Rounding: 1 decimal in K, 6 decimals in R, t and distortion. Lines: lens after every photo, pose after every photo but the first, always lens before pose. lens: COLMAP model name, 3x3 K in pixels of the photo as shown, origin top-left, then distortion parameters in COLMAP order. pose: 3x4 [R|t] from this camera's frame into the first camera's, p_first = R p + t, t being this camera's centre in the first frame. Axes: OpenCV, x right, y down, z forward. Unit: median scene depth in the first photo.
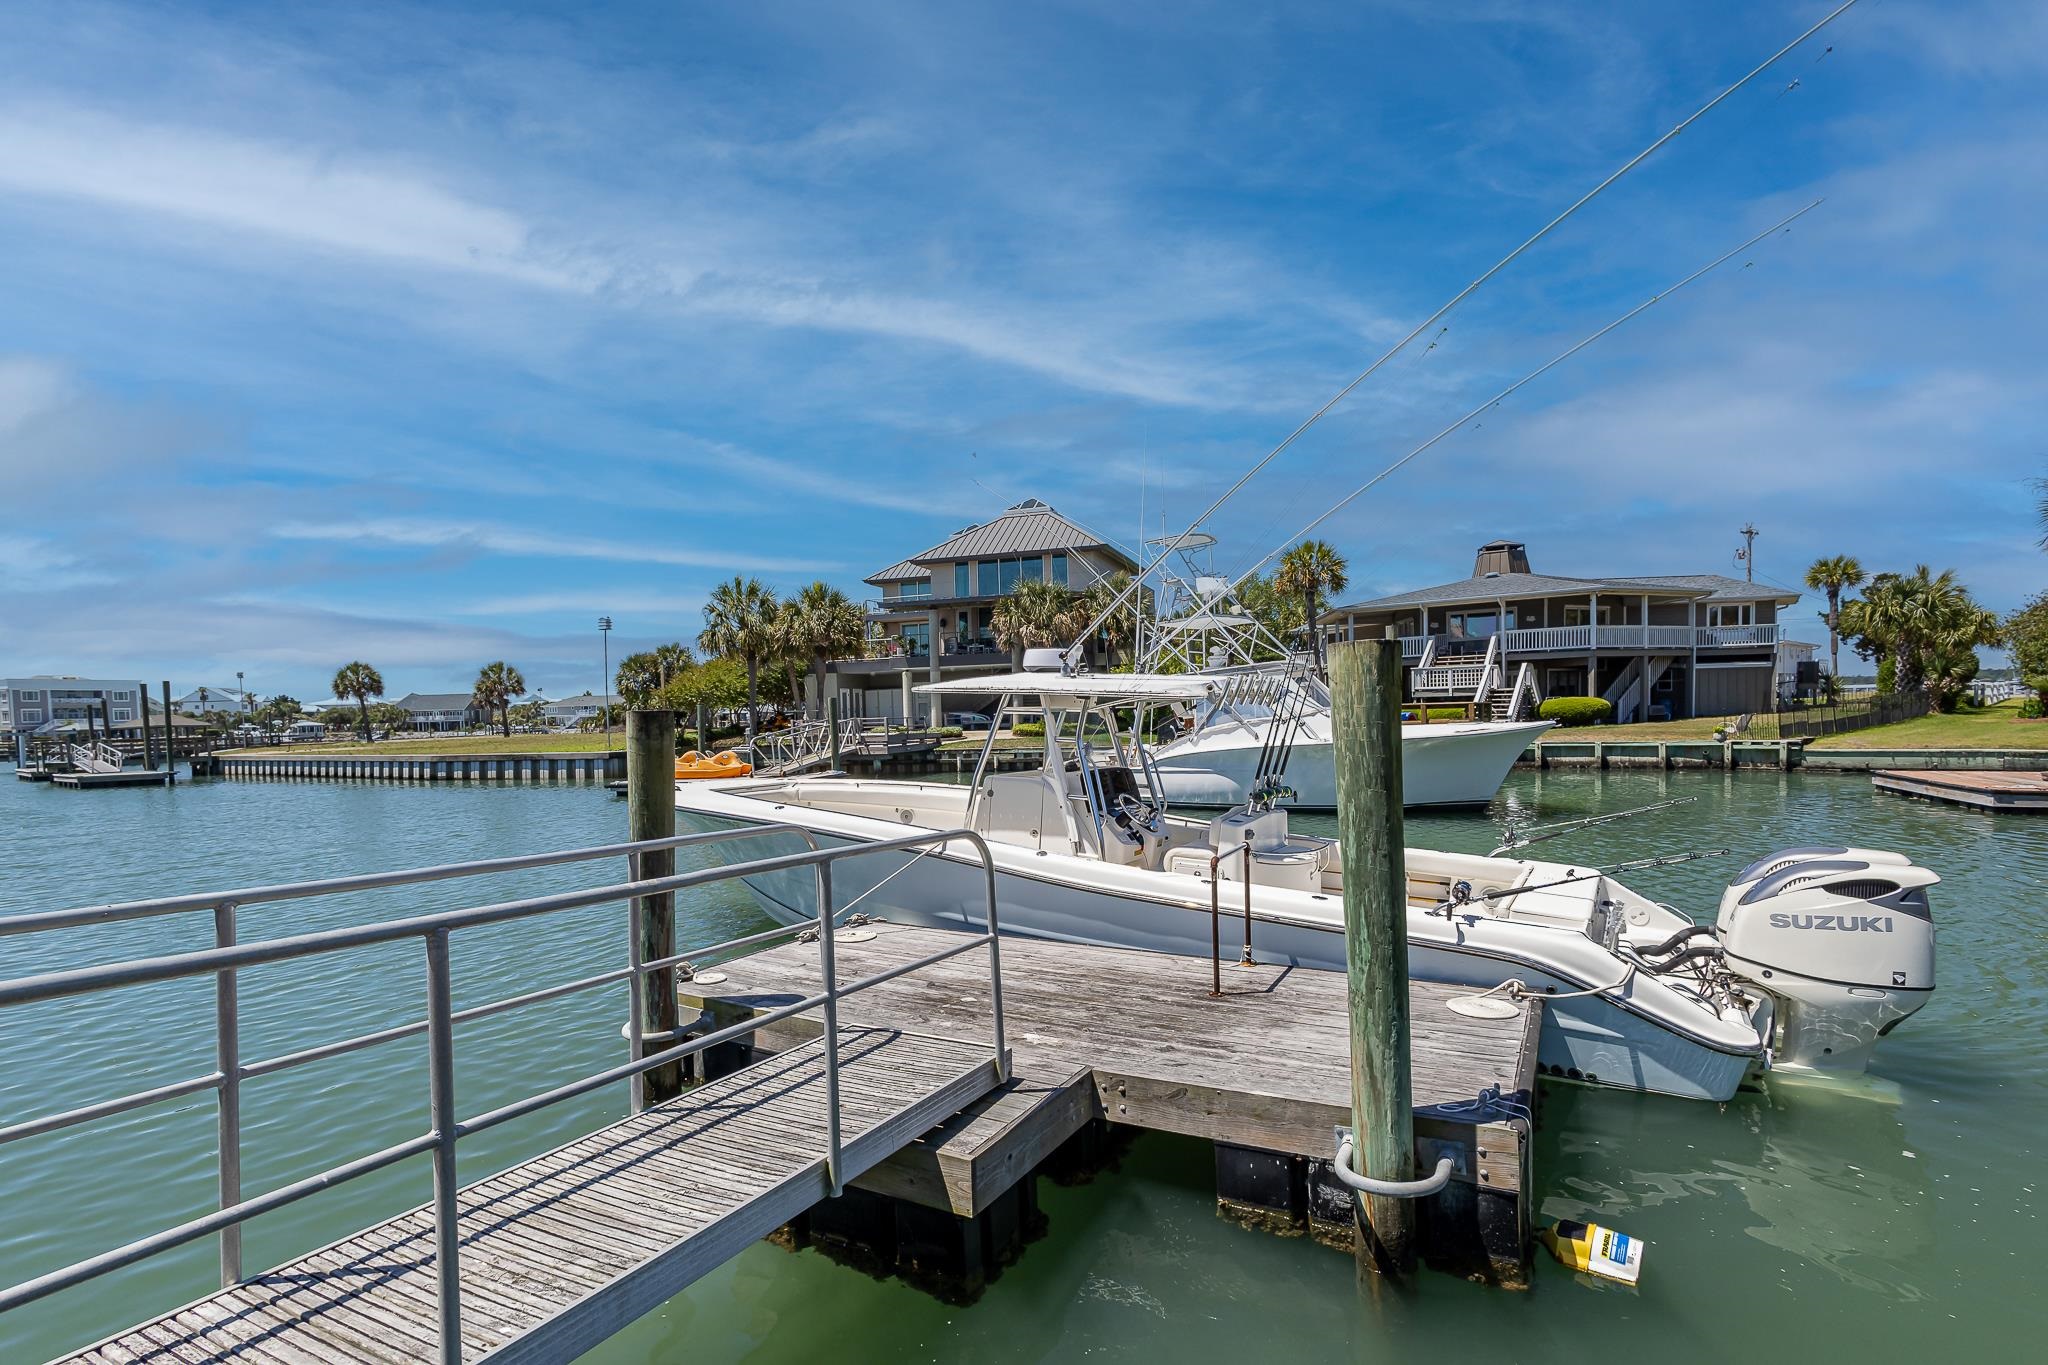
lens RADIAL K [[956.5, 0, 1035.2], [0, 956.5, 751.7], [0, 0, 1]] dist [0.022915, -0.005972]
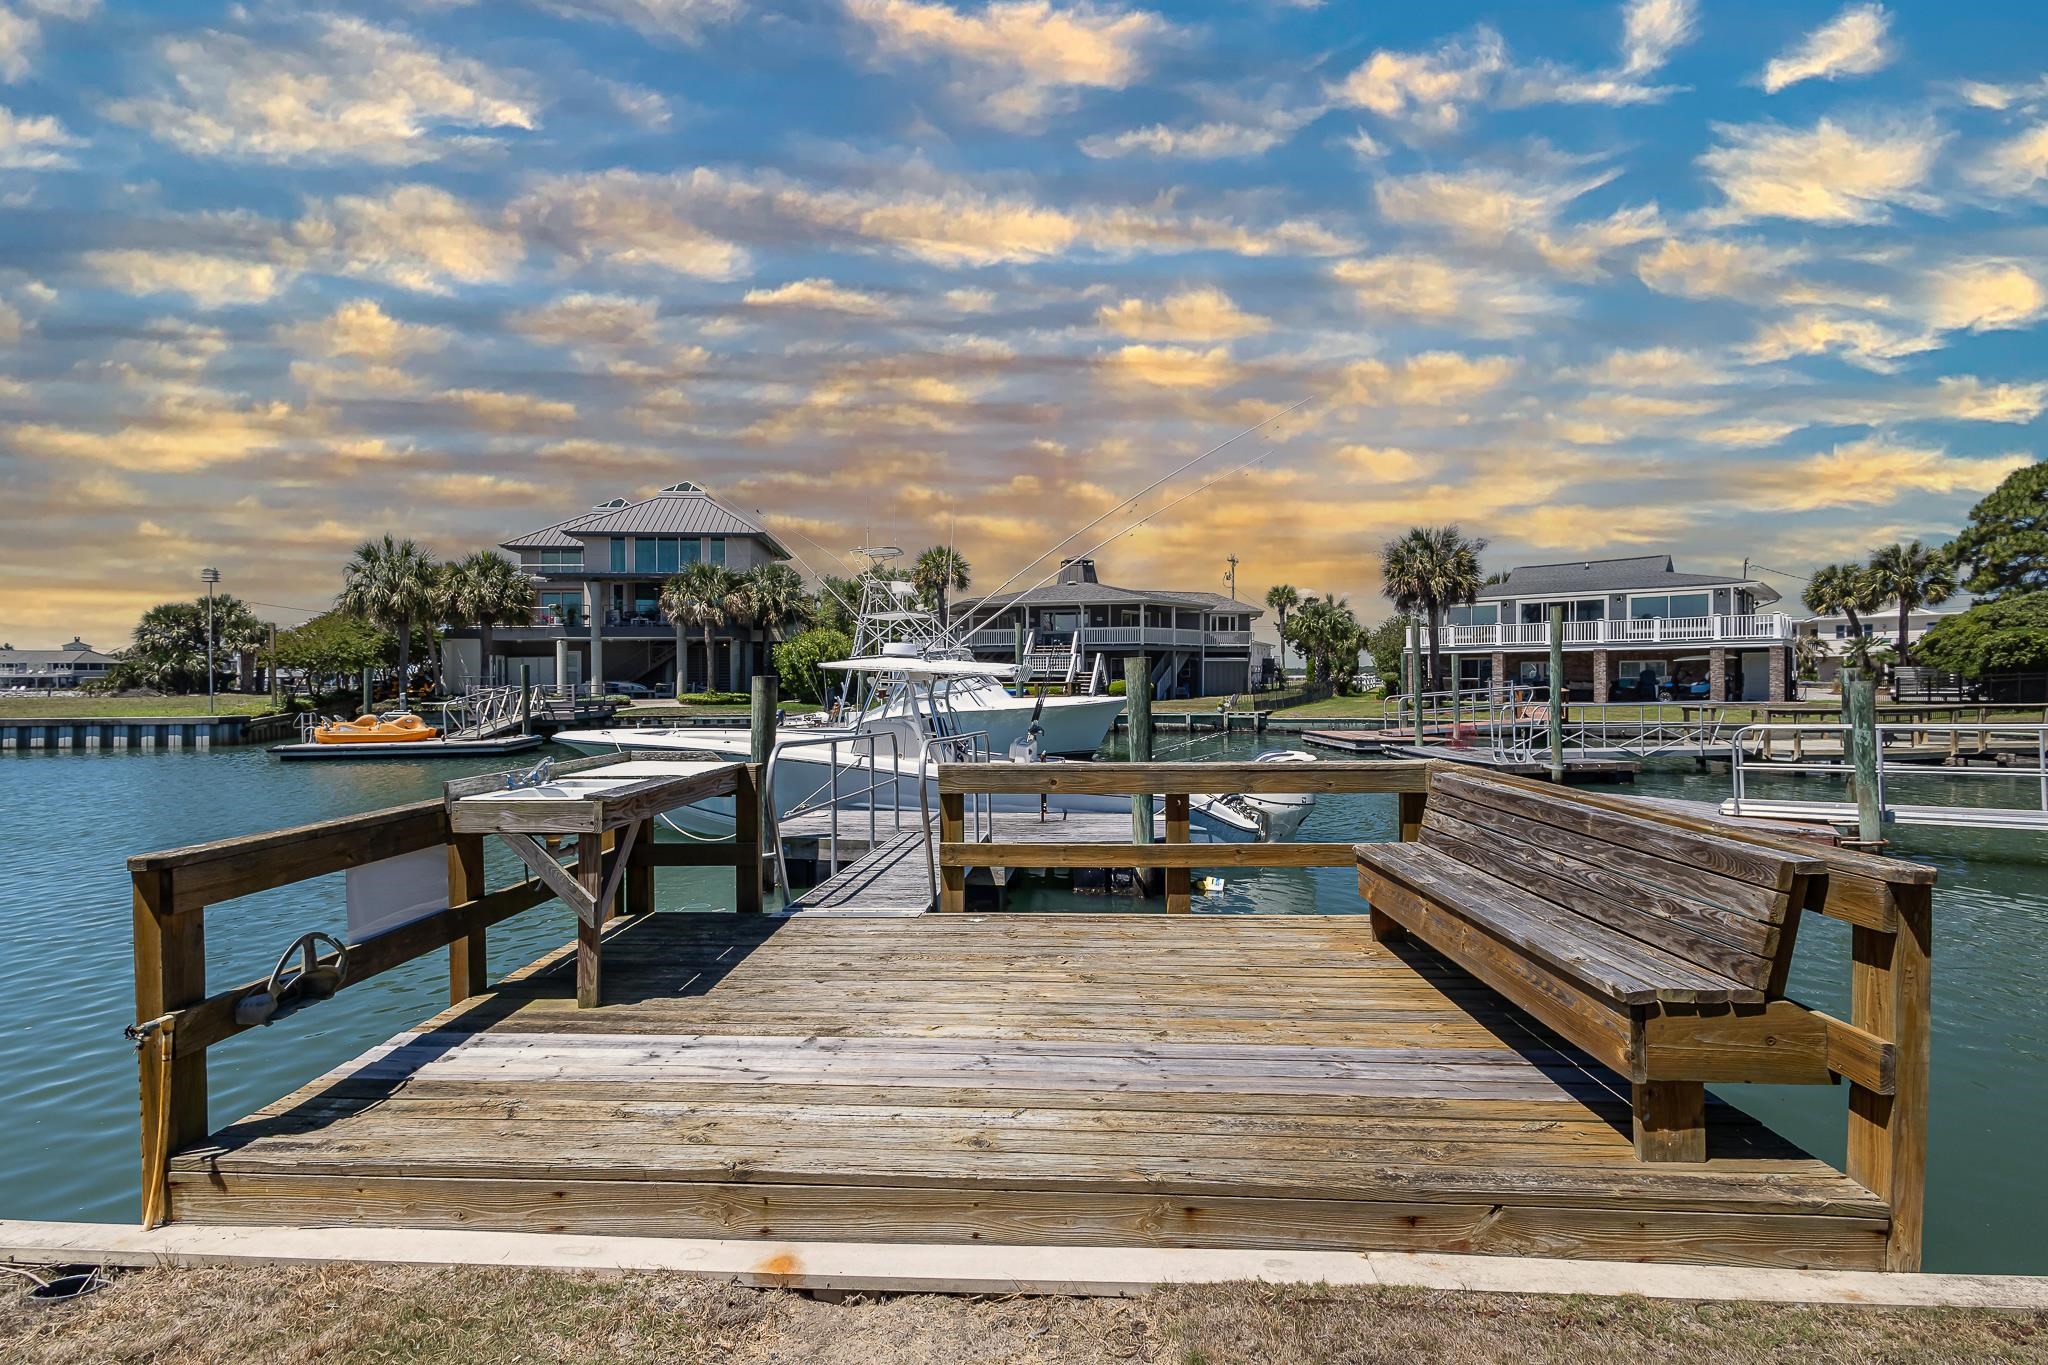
lens RADIAL K [[956.5, 0, 1024.1], [0, 956.5, 685.6], [0, 0, 1]] dist [0.022915, -0.005972]
pose [[0.911052, 0.018986, 0.411854, -0.117798], [-0.001316, 0.999068, -0.043145, 0.008670], [-0.412289, 0.038765, 0.910228, -0.144115]]
